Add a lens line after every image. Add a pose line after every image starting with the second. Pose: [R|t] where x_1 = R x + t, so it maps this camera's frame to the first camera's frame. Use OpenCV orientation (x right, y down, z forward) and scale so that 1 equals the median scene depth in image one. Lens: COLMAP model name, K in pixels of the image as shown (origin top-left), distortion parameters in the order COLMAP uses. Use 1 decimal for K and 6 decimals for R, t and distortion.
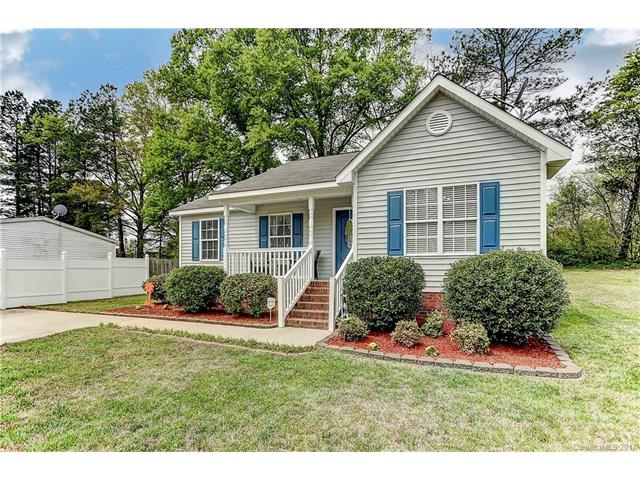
lens RADIAL K [[310.1, 0, 320.9], [0, 310.1, 239.9], [0, 0, 1]] dist [-0.032769, 0.013300]
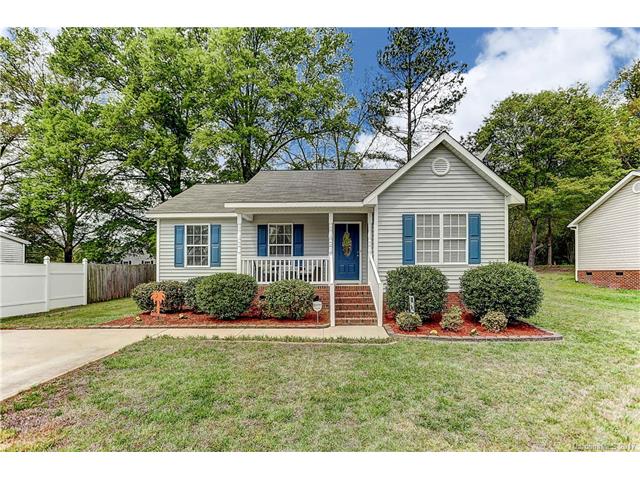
lens RADIAL K [[310.1, 0, 309.9], [0, 310.1, 238.1], [0, 0, 1]] dist [-0.032769, 0.013300]
pose [[0.933924, 0.034577, 0.355796, -0.618030], [-0.027995, 0.999329, -0.023634, -0.018006], [-0.356375, 0.012112, 0.934265, -0.052827]]
